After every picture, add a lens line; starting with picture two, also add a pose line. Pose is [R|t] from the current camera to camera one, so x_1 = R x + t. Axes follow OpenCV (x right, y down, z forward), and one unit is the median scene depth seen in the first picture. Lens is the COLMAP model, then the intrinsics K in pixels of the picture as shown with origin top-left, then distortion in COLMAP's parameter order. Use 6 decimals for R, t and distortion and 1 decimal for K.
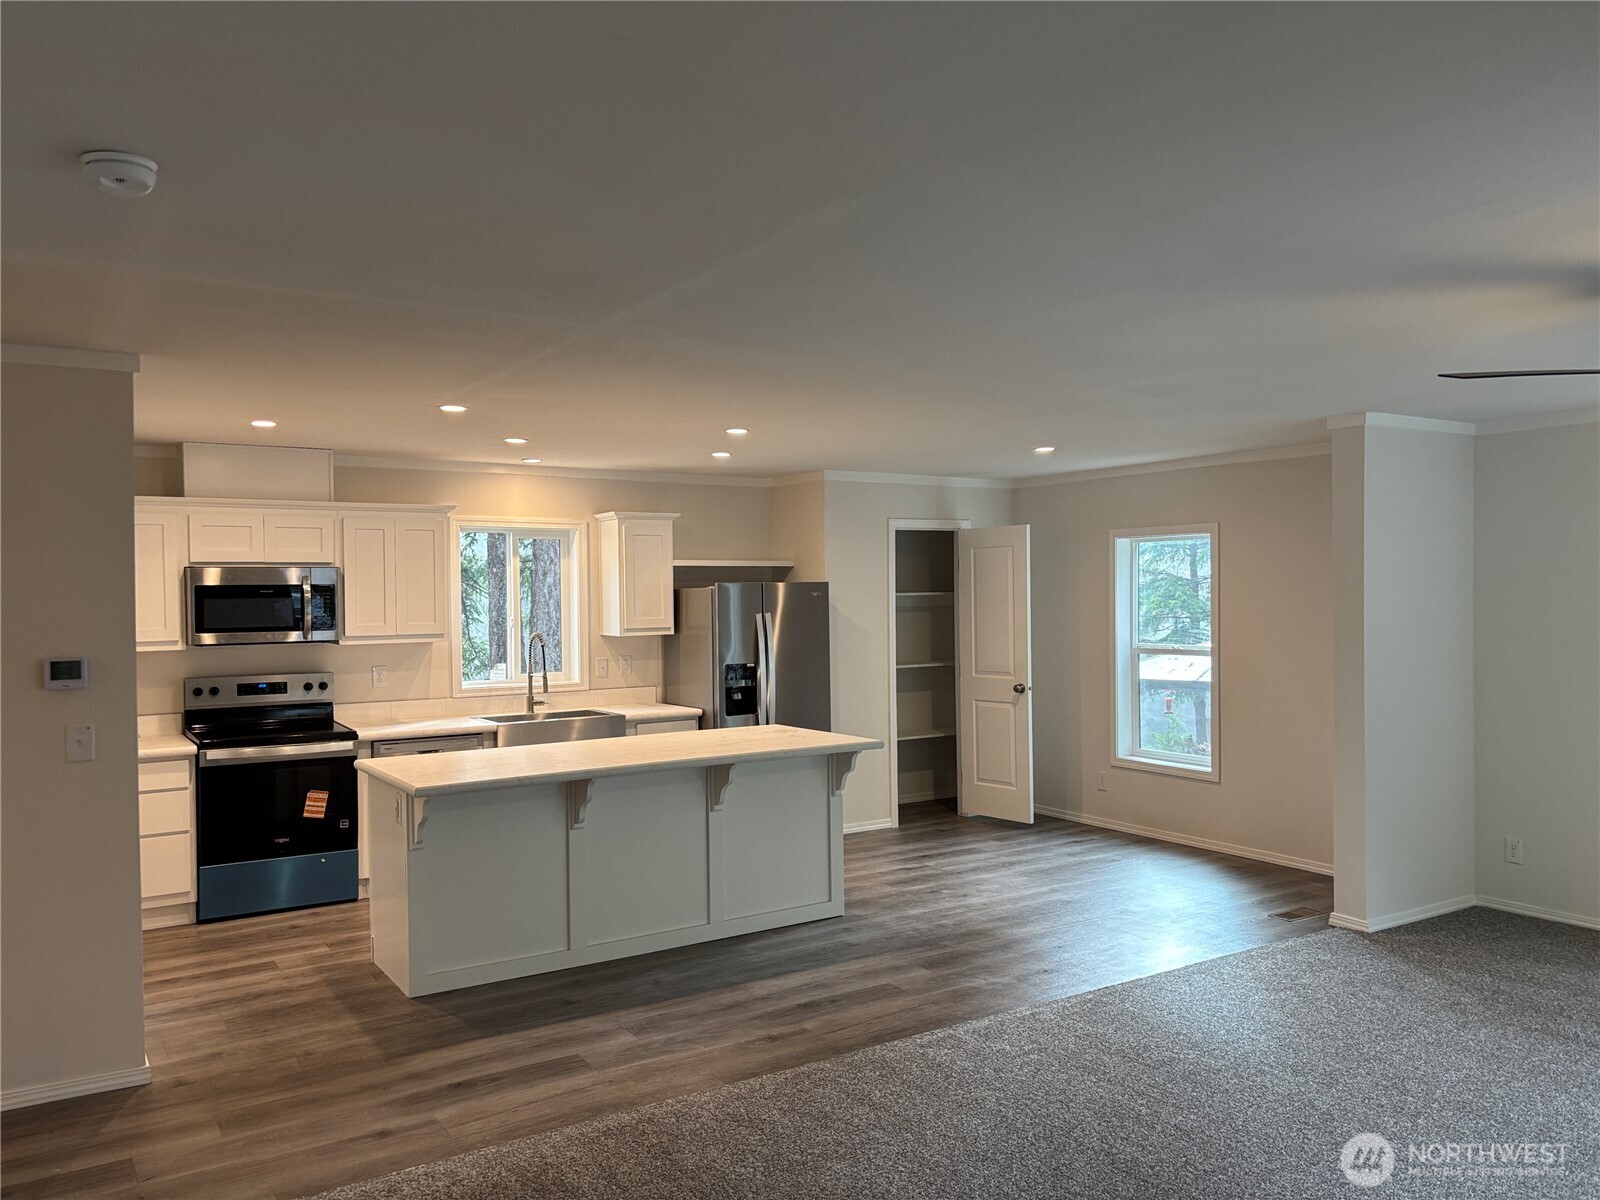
lens RADIAL K [[1215.9, 0, 806.5], [0, 1215.9, 581.4], [0, 0, 1]] dist [0.054111, -0.065019]
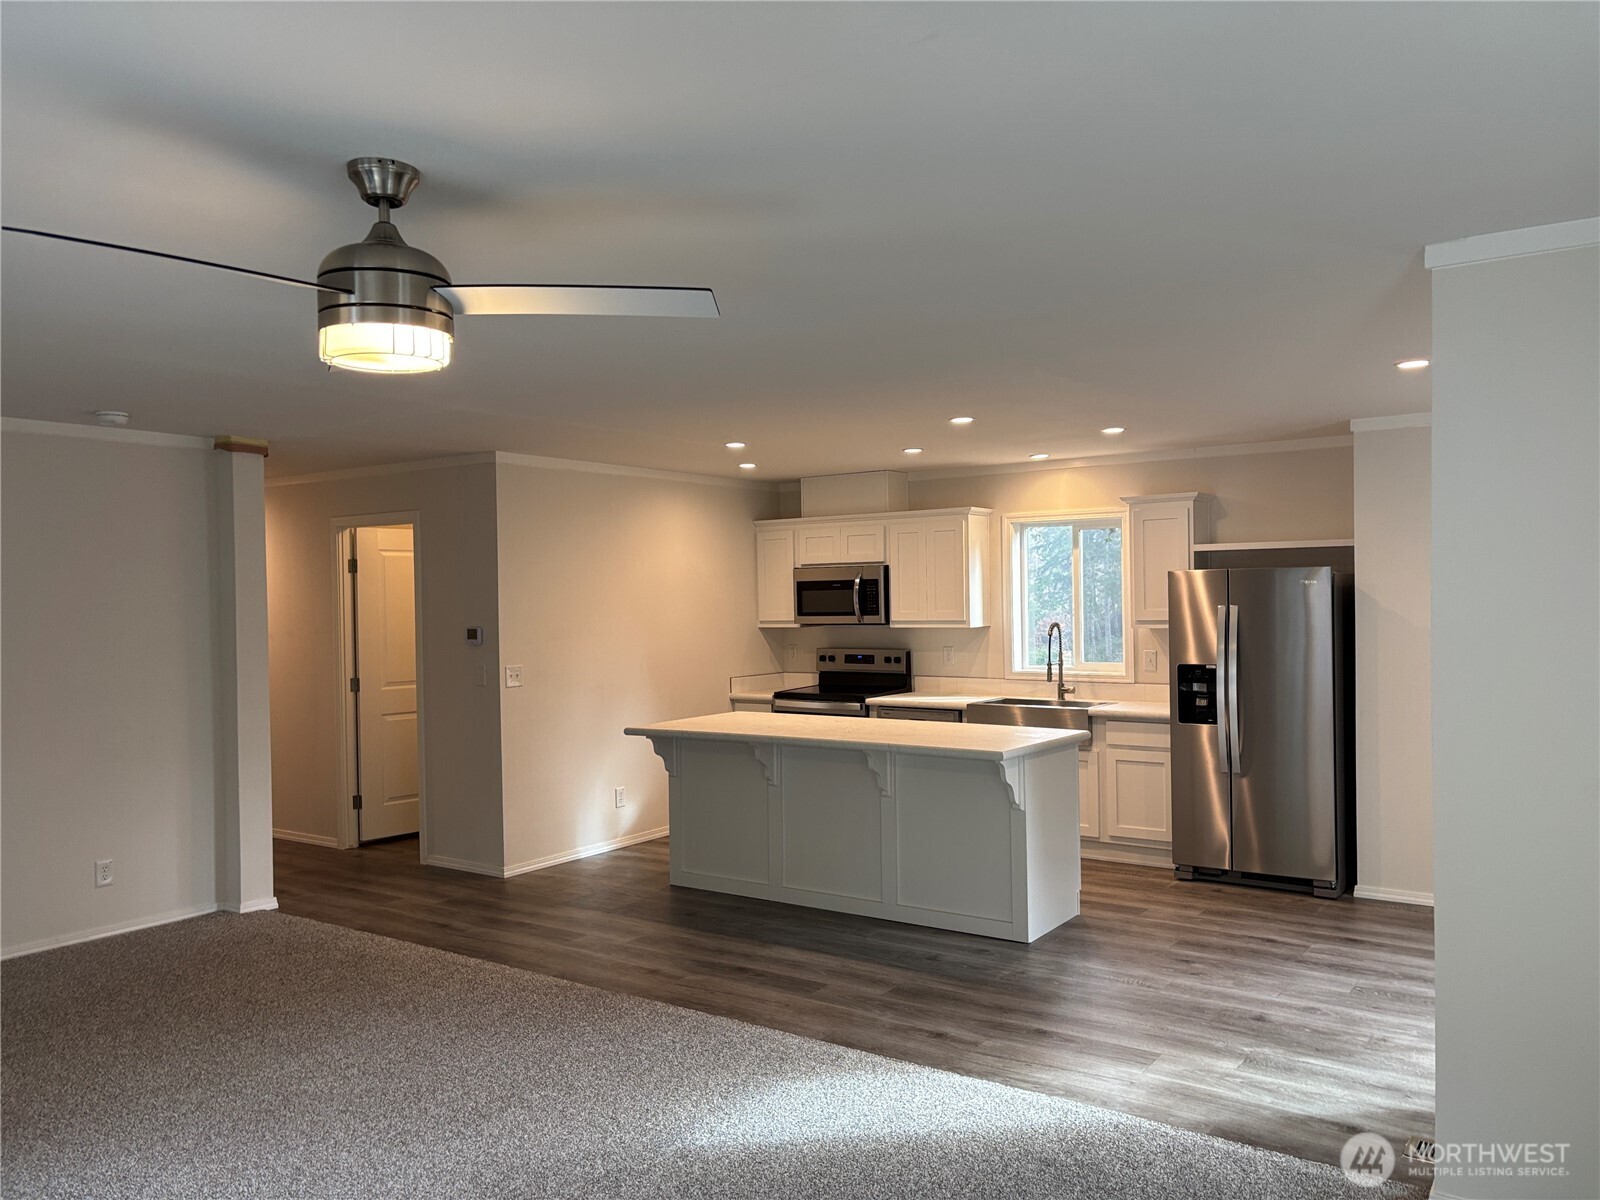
lens RADIAL K [[1215.9, 0, 817.1], [0, 1215.9, 614.4], [0, 0, 1]] dist [0.054111, -0.065019]
pose [[0.378026, 0.022187, -0.925529, 0.661169], [0.020466, 0.999268, 0.032315, -0.002370], [0.925569, -0.031158, 0.377295, 0.425807]]
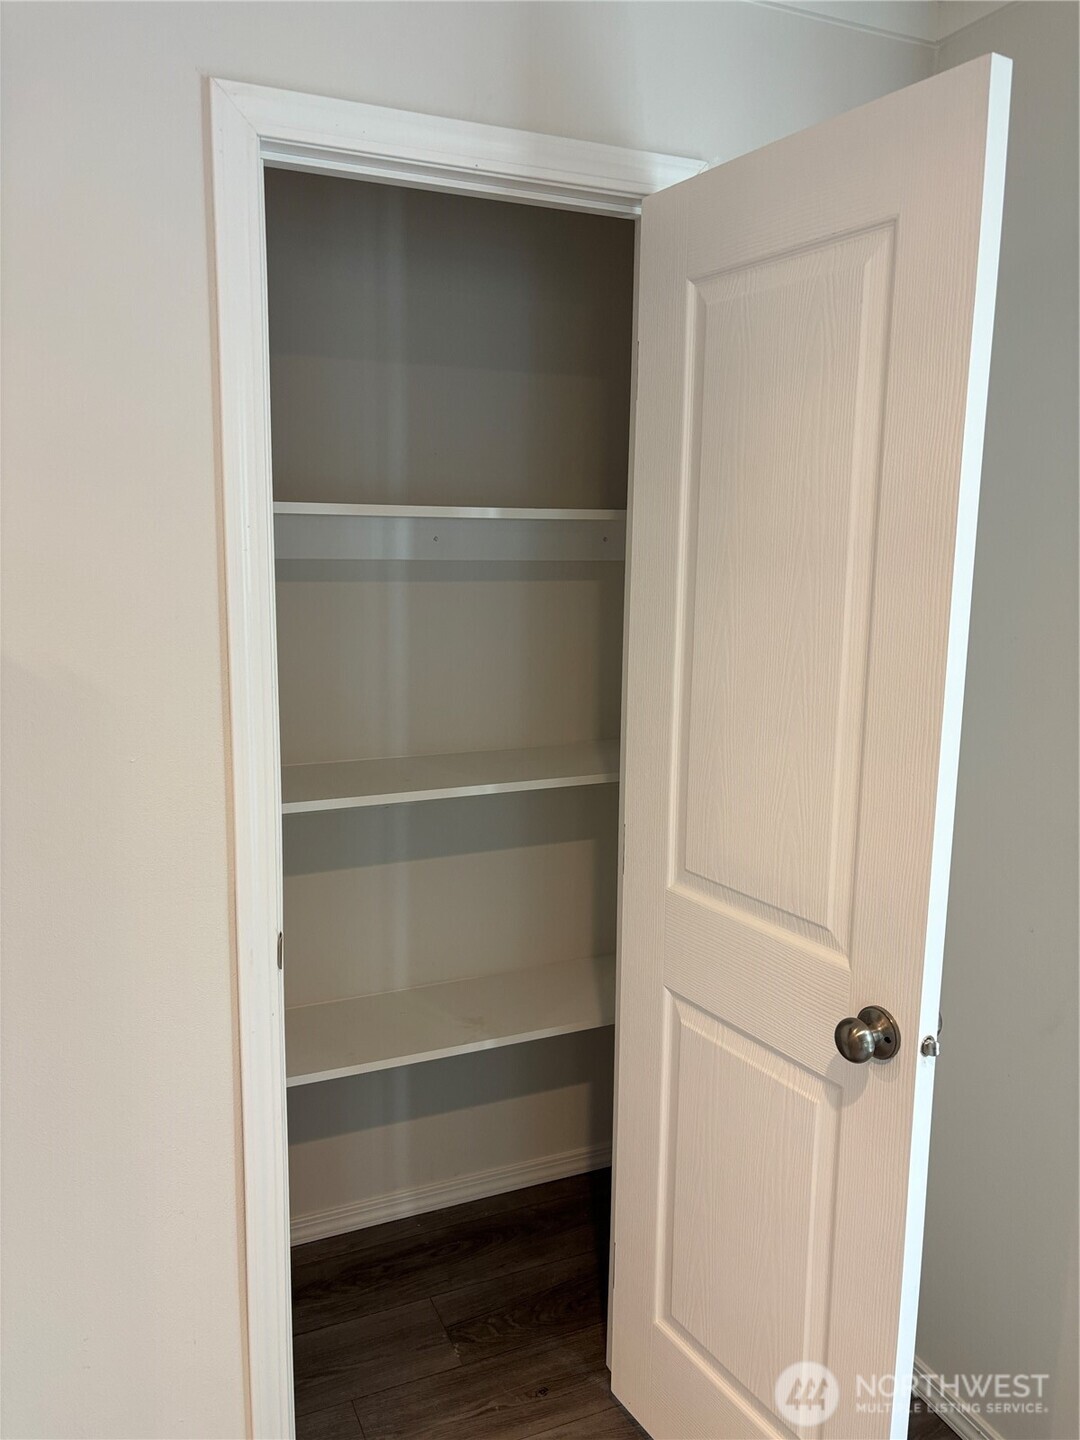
lens RADIAL K [[1094.3, 0, 540.3], [0, 1094.3, 716.4], [0, 0, 1]] dist [0.054111, -0.065019]
pose [[0.986388, 0.047762, -0.157342, 0.168429], [-0.019892, 0.984517, 0.174154, 0.014673], [0.163224, -0.168654, 0.972067, 0.942399]]
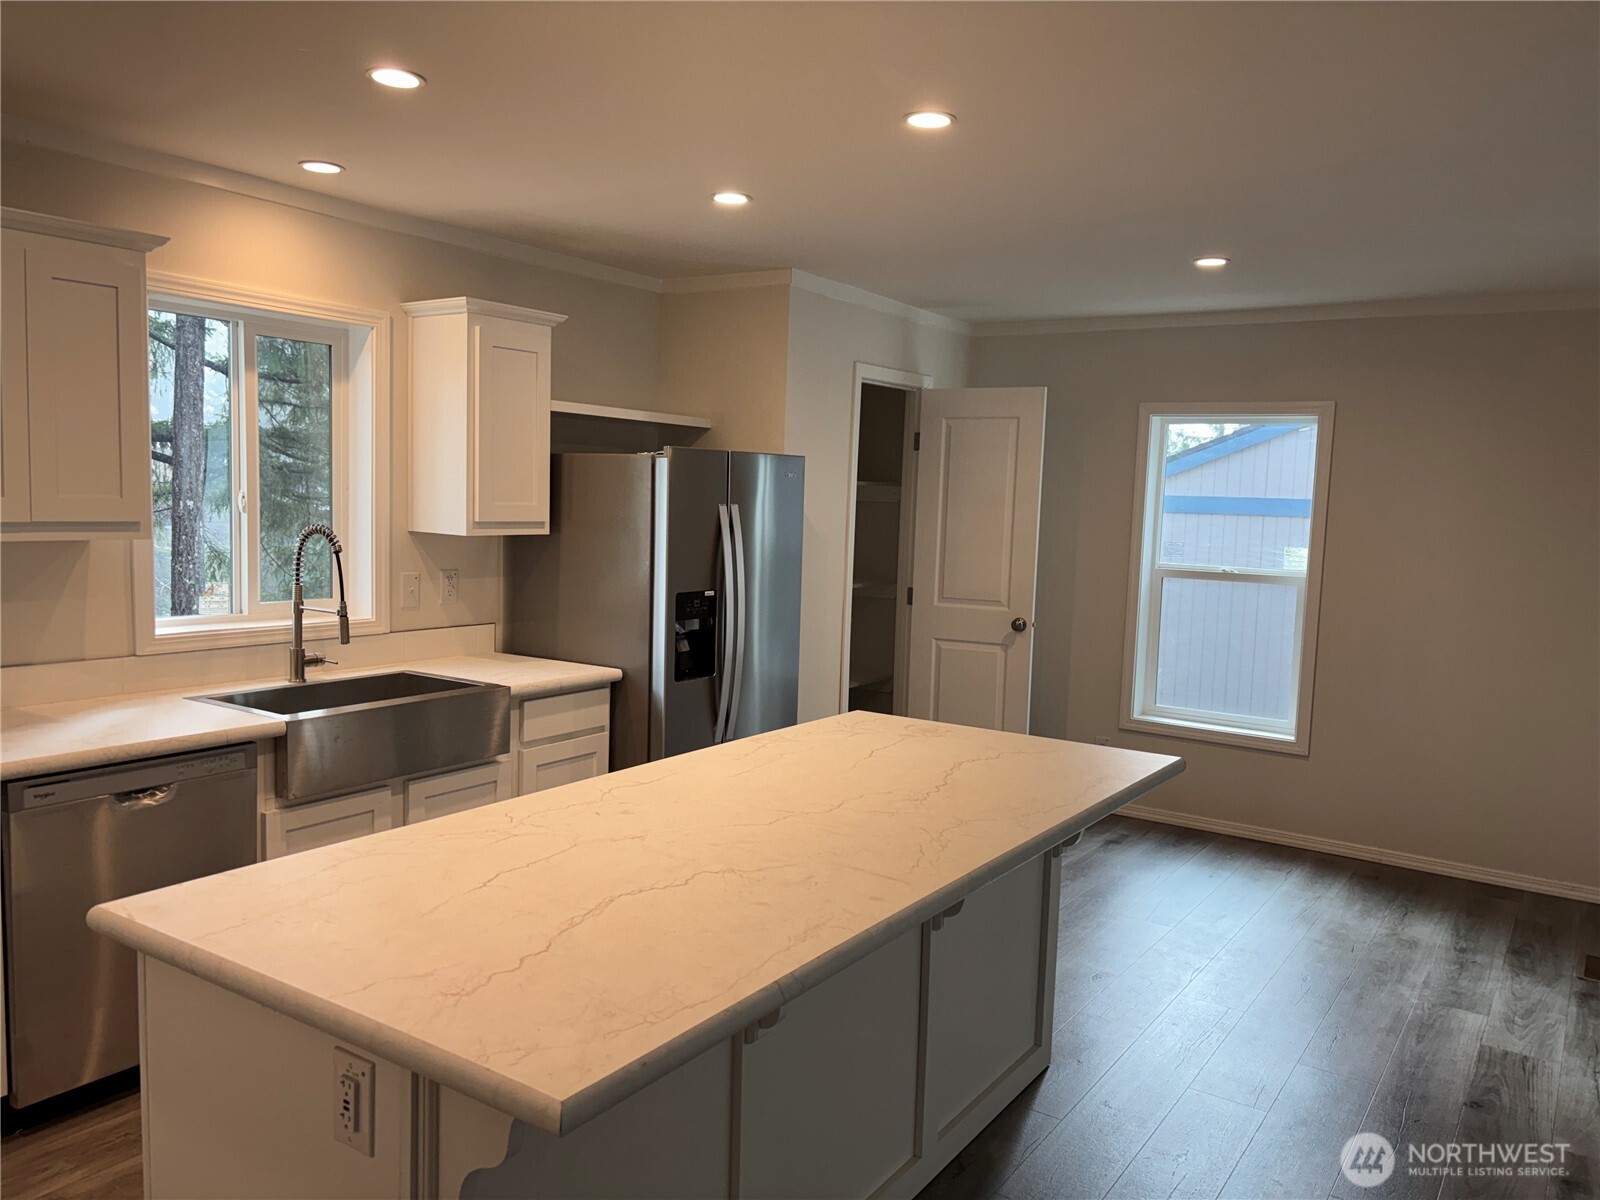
lens RADIAL K [[1215.9, 0, 804.0], [0, 1215.9, 614.3], [0, 0, 1]] dist [0.054111, -0.065019]
pose [[0.922742, 0.002779, 0.385409, -0.232149], [-0.046169, 0.993571, 0.103373, 0.017602], [-0.382643, -0.113181, 0.916937, 0.459473]]
